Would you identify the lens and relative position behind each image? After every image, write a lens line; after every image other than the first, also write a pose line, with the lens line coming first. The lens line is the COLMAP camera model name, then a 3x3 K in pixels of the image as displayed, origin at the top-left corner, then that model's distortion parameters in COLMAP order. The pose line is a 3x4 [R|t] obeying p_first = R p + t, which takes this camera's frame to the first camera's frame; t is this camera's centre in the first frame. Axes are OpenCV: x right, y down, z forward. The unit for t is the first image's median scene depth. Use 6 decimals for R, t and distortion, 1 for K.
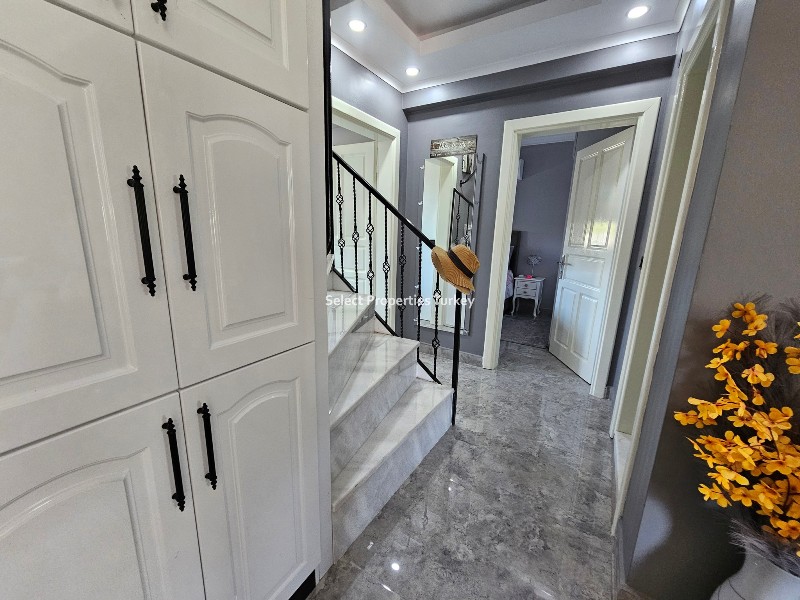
lens RADIAL K [[326.6, 0, 395.4], [0, 326.6, 300.9], [0, 0, 1]] dist [0.000107, 0.000300]
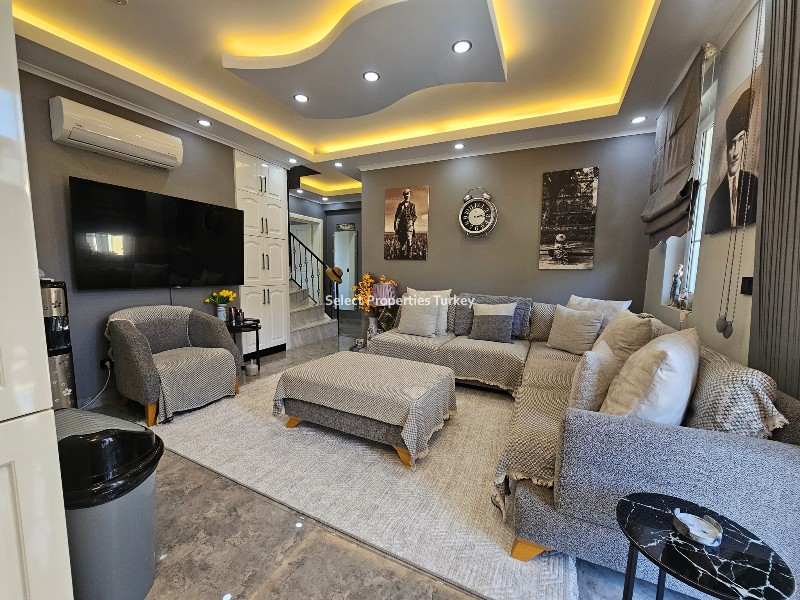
lens RADIAL K [[326.6, 0, 399.6], [0, 326.6, 295.9], [0, 0, 1]] dist [0.000107, 0.000300]
pose [[0.992330, -0.024076, 0.121247, 0.319112], [0.038478, 0.992282, -0.117880, 0.356894], [-0.117473, 0.121641, 0.985598, -1.516125]]
